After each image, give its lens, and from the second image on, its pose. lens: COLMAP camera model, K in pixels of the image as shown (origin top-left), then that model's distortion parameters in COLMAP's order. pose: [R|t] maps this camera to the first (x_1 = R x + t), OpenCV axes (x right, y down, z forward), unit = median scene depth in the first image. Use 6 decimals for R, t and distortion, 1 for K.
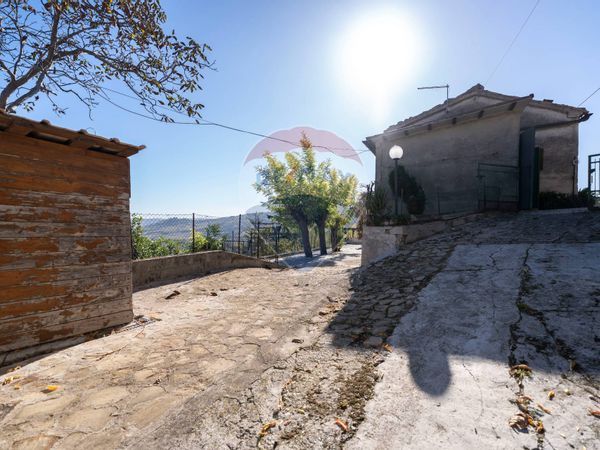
lens RADIAL K [[566.6, 0, 300.0], [0, 566.6, 225.0], [0, 0, 1]] dist [0.090287, -0.106219]
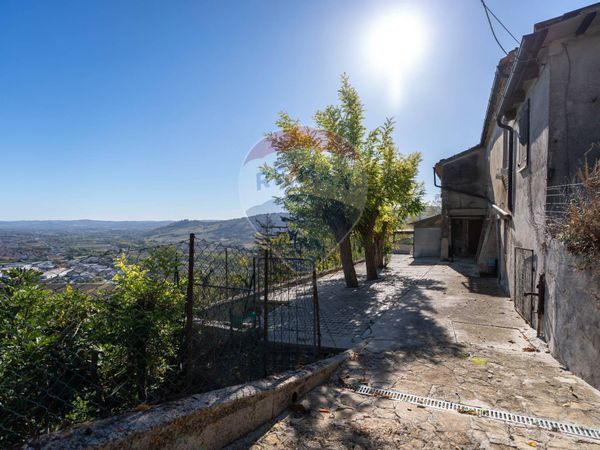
lens RADIAL K [[566.6, 0, 300.0], [0, 566.6, 225.0], [0, 0, 1]] dist [0.090287, -0.106219]
pose [[0.999695, -0.011160, -0.022027, -0.026133], [0.011145, 0.999938, -0.000814, -0.009957], [0.022034, 0.000569, 0.999757, 0.378076]]
